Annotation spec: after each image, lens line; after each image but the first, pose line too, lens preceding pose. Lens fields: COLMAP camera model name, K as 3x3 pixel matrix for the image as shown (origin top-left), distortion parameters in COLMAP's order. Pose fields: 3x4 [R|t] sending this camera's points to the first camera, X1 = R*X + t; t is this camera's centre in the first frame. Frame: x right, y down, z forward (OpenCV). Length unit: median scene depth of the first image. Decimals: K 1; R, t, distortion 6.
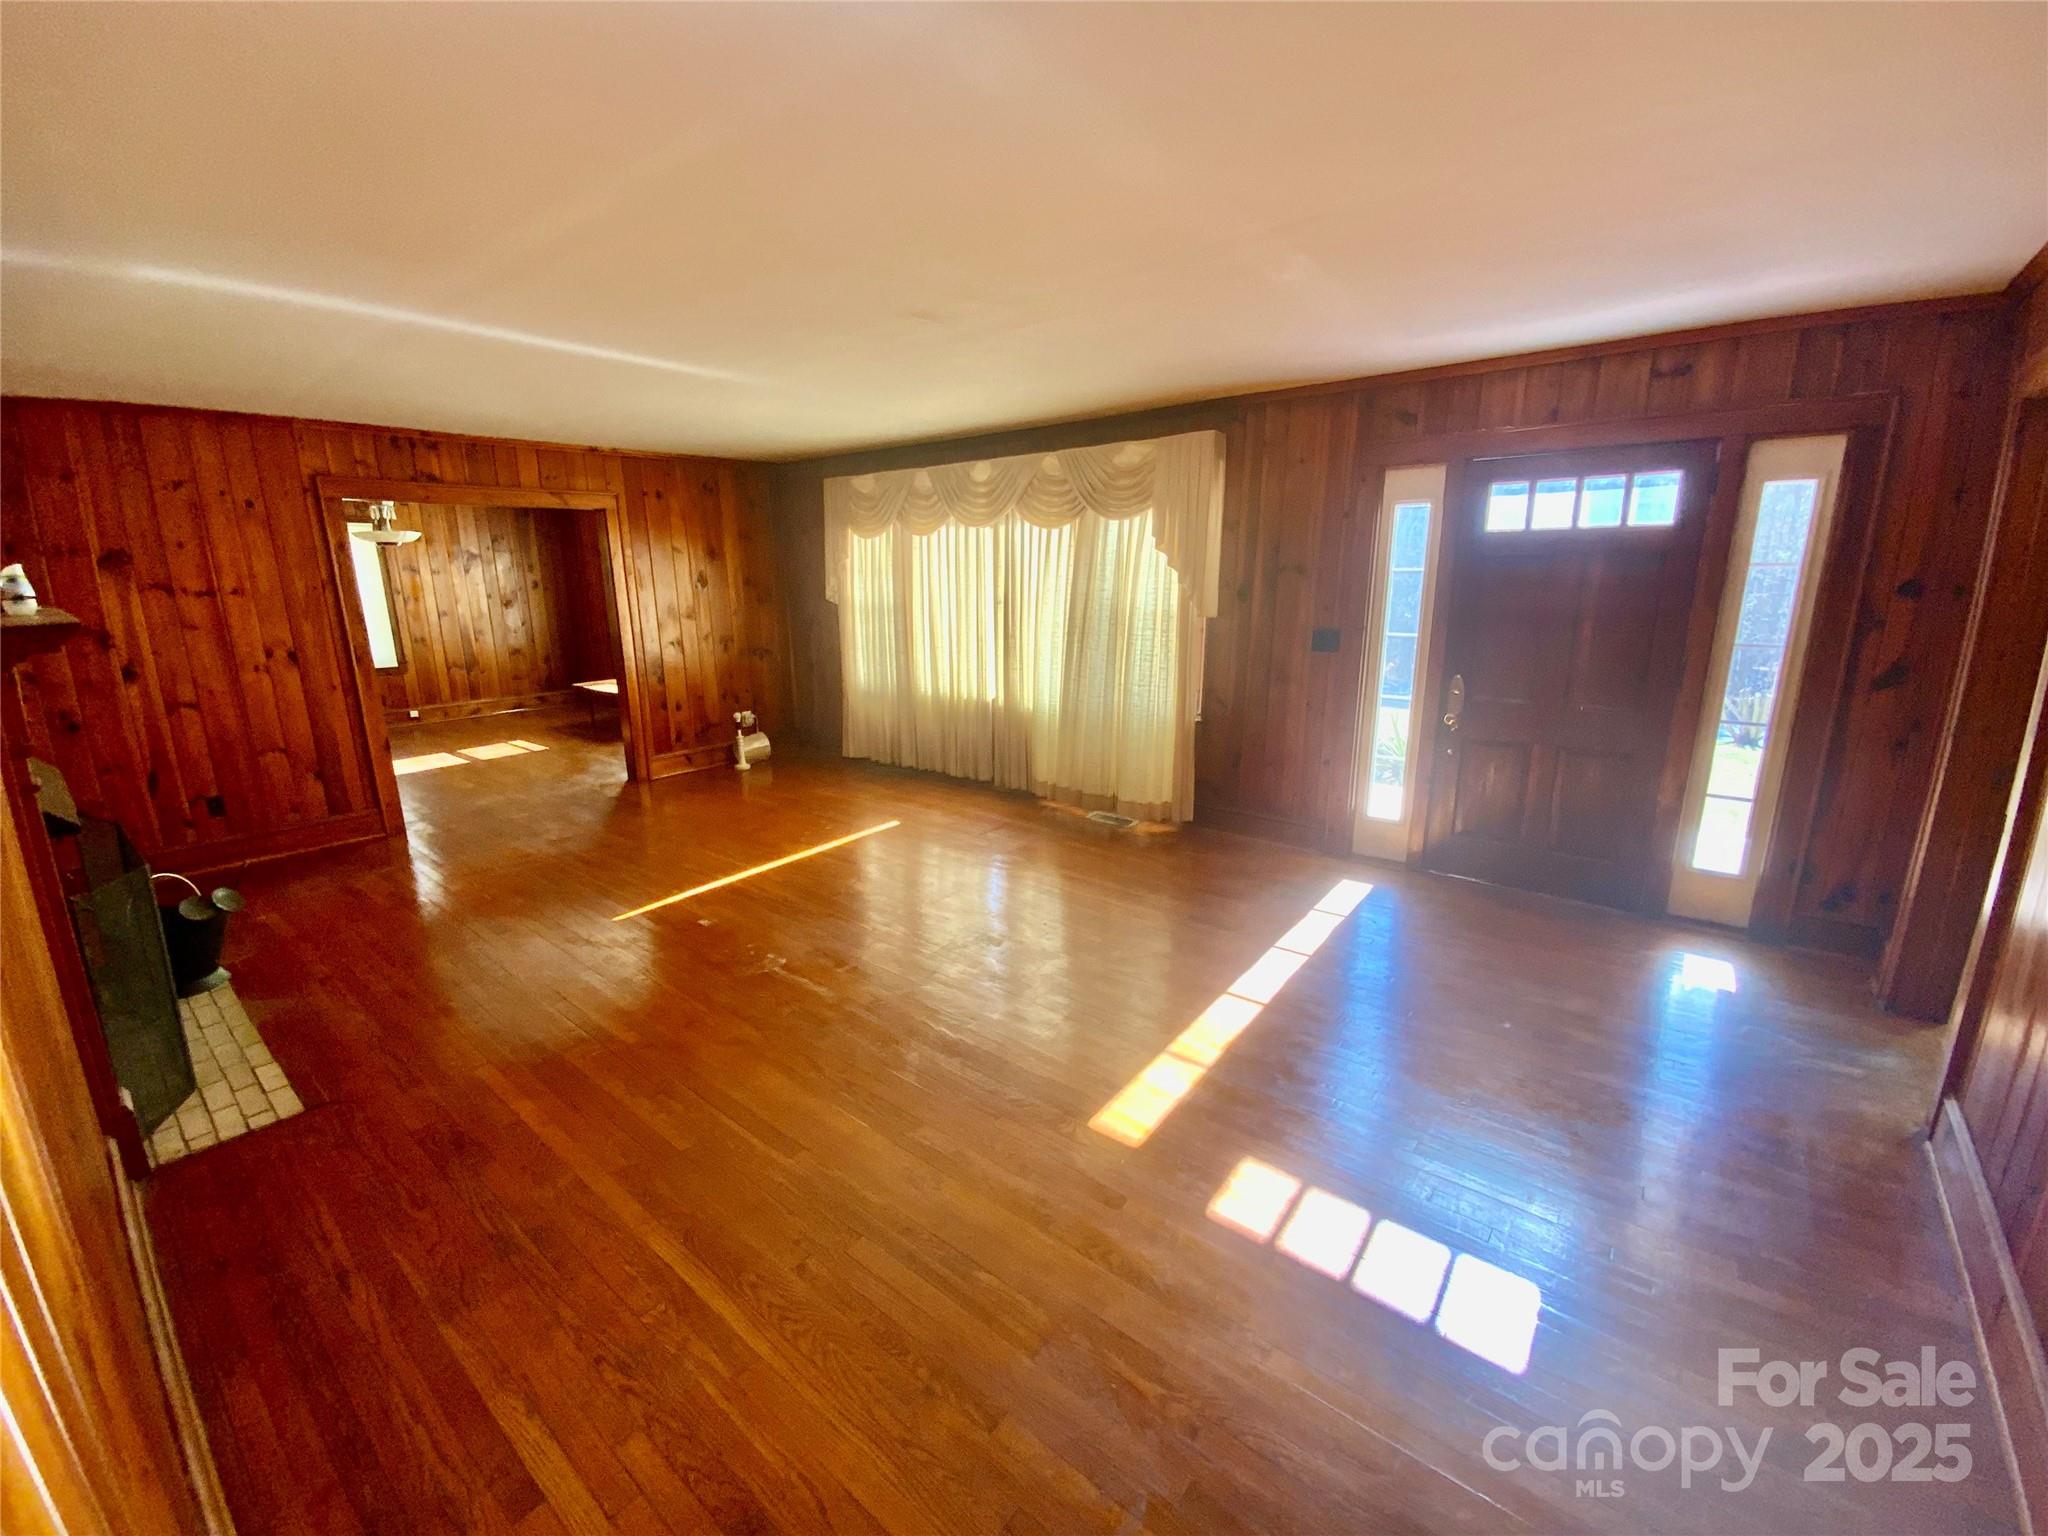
lens RADIAL K [[836.3, 0, 1024.0], [0, 836.3, 768.0], [0, 0, 1]] dist [-0.001661, -0.000034]
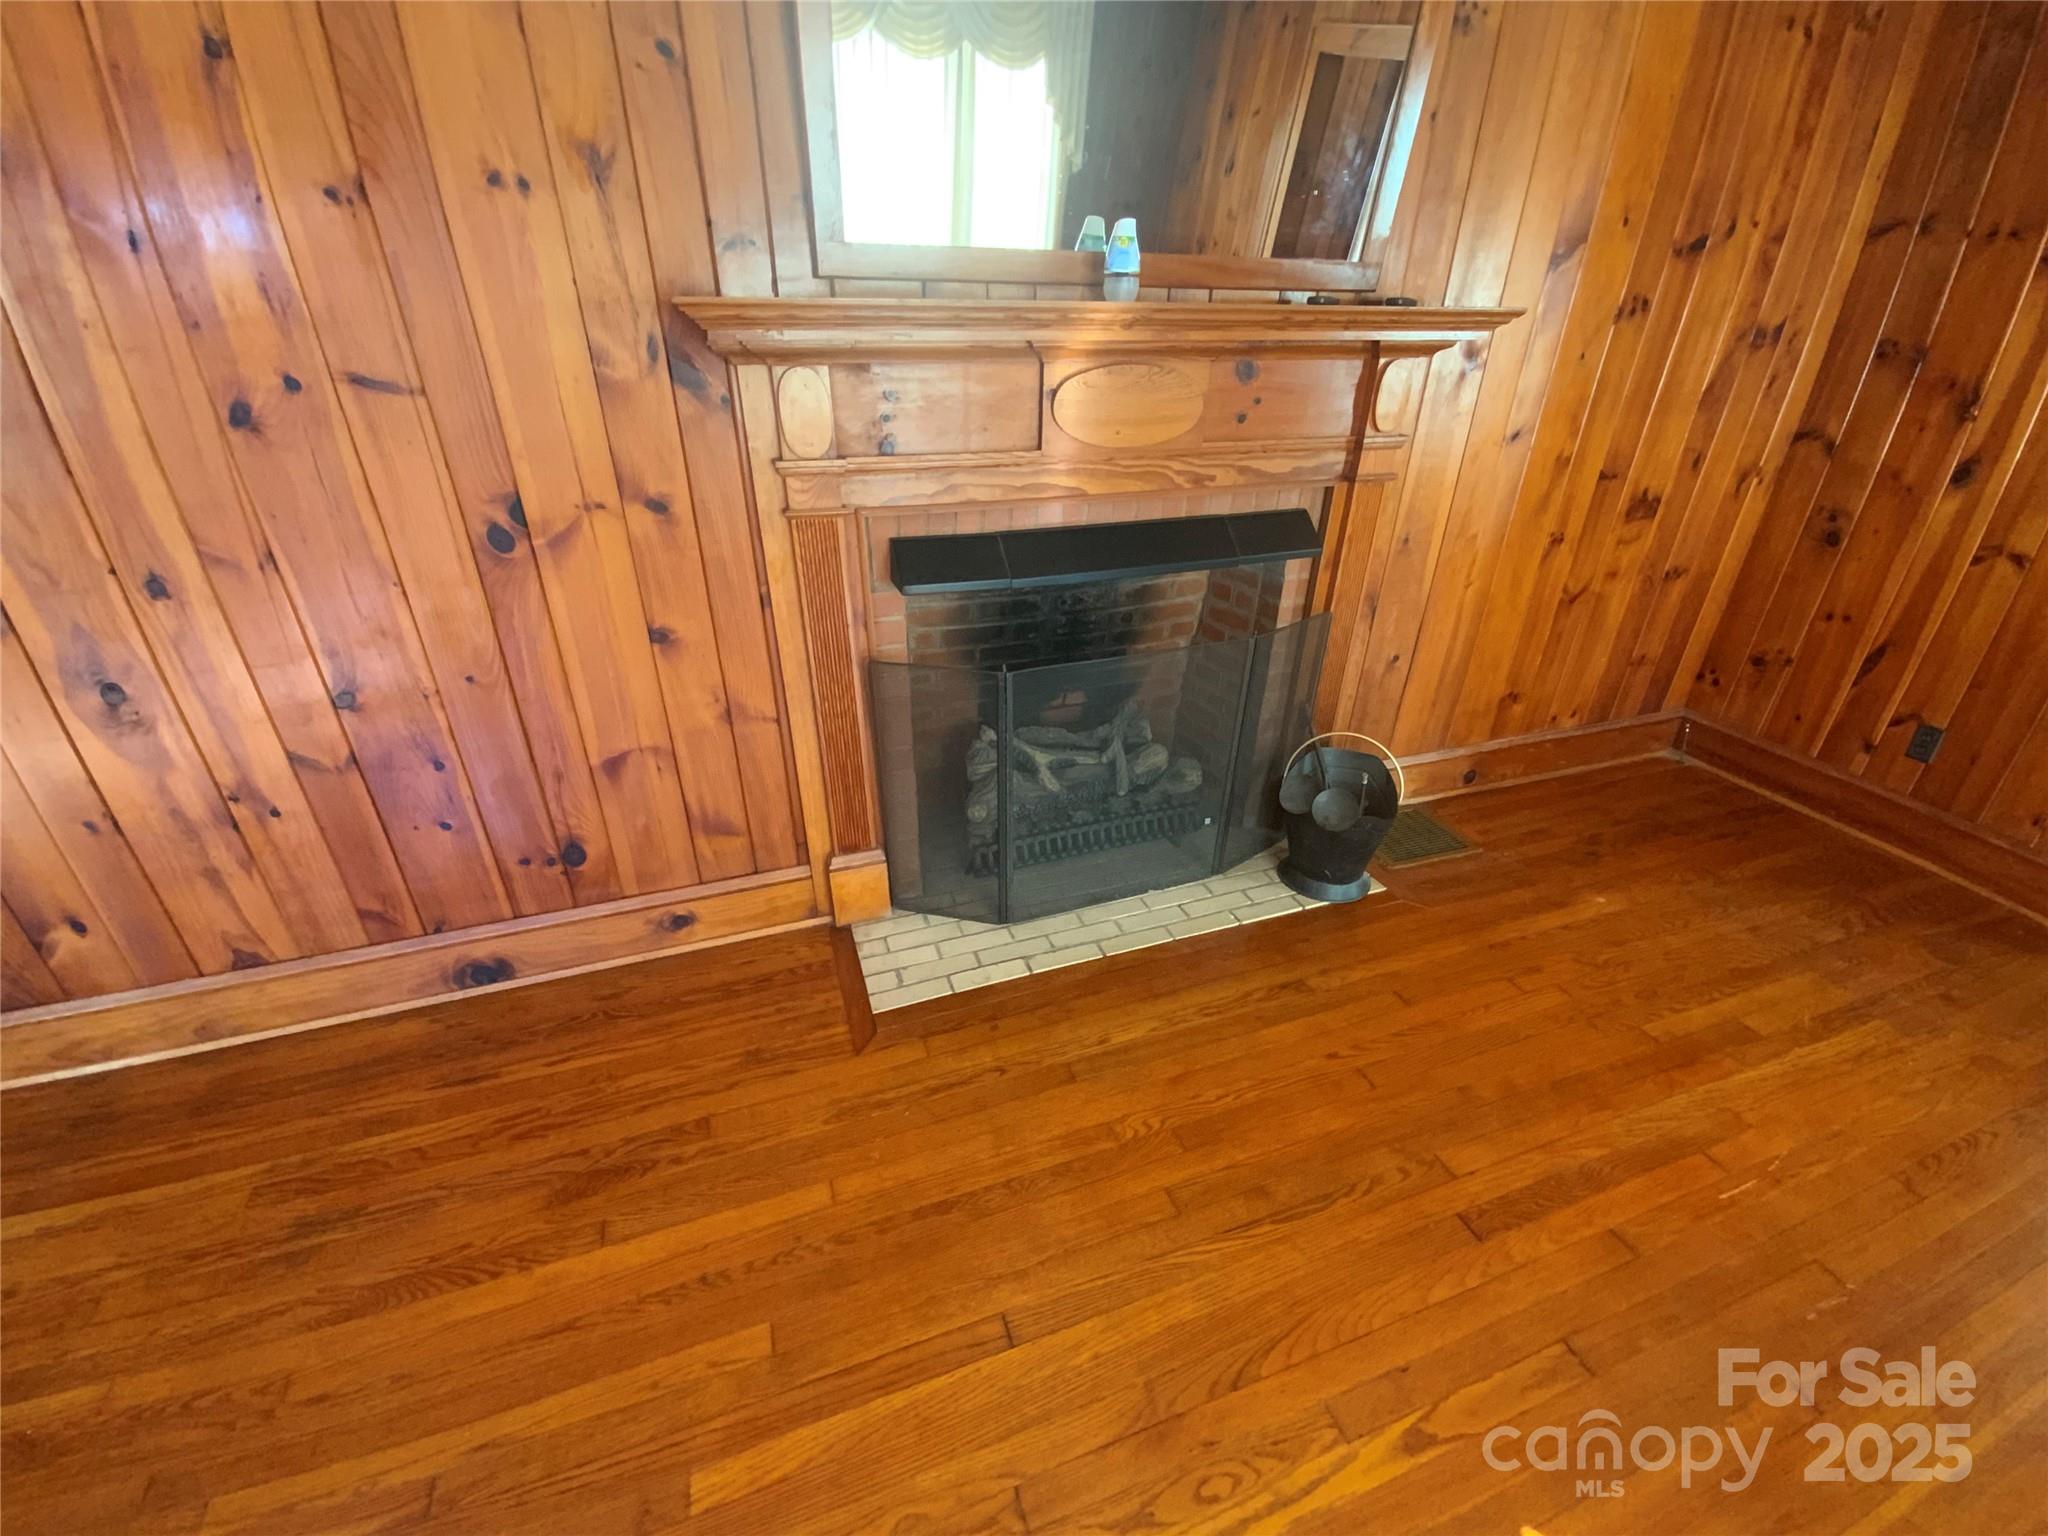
lens RADIAL K [[839.8, 0, 1060.9], [0, 839.8, 760.9], [0, 0, 1]] dist [-0.002369, -0.000342]
pose [[-0.515037, 0.411814, -0.751762, -0.284918], [-0.209772, 0.789805, 0.576371, -0.159762], [0.831103, 0.454551, -0.320392, 0.791059]]
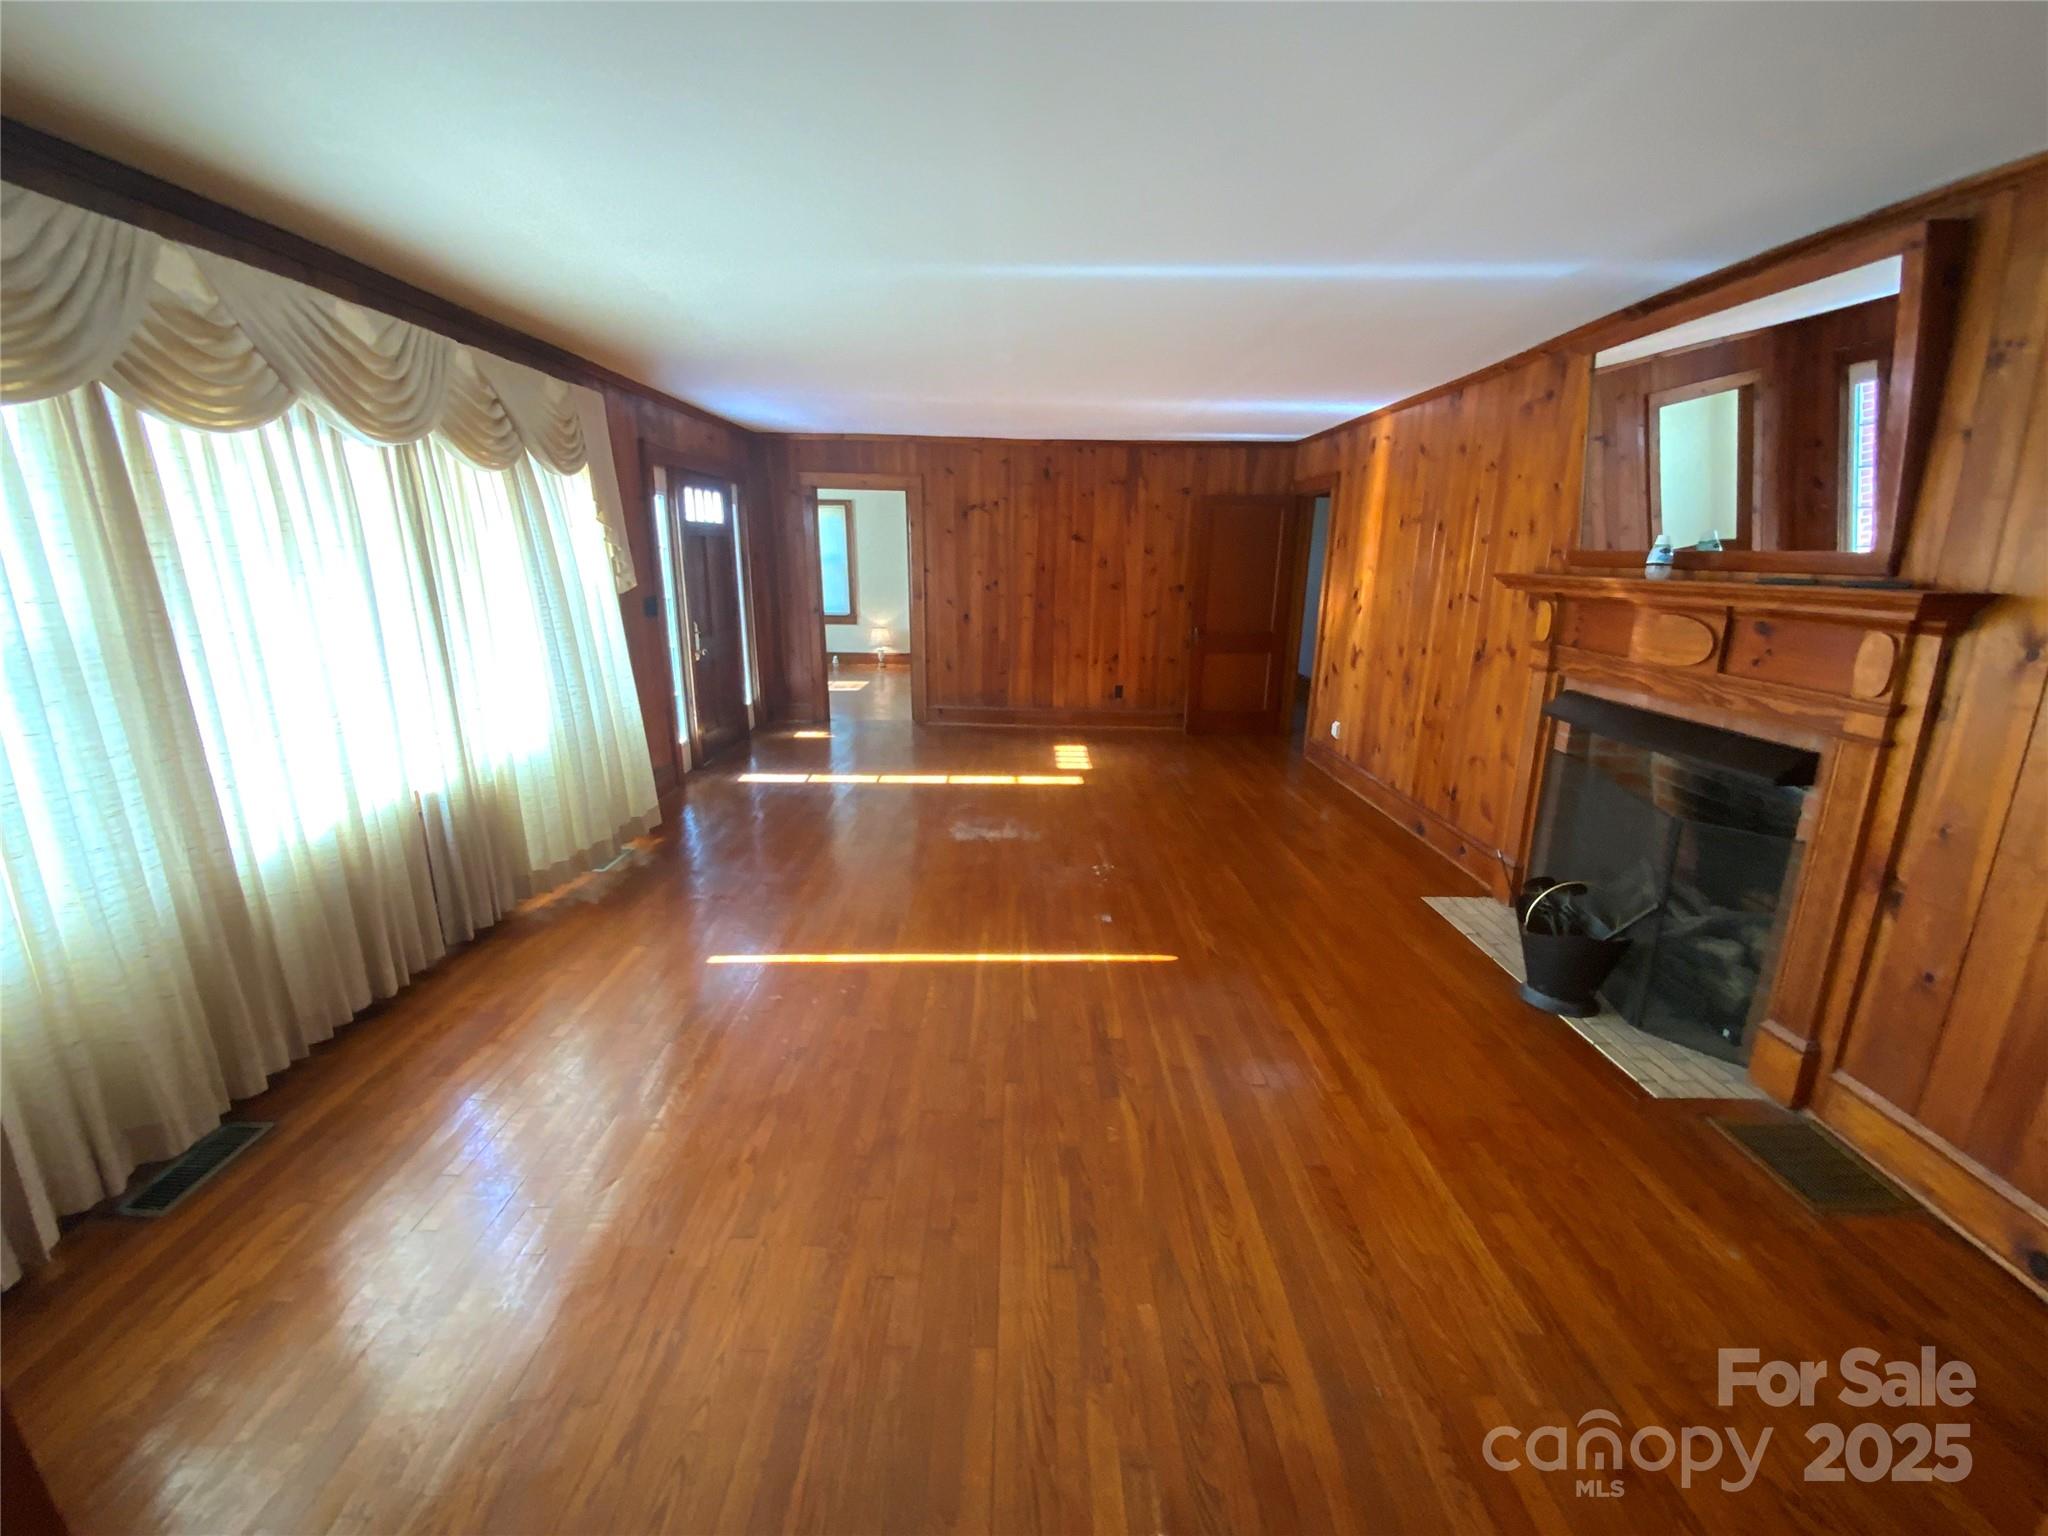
lens RADIAL K [[807.4, 0, 1024.0], [0, 807.4, 768.0], [0, 0, 1]] dist [-0.001449, -0.000160]
pose [[-0.634404, -0.200477, 0.746552, -0.901232], [0.175457, 0.903230, 0.391650, -0.317376], [-0.752825, 0.379453, -0.537838, 1.392892]]
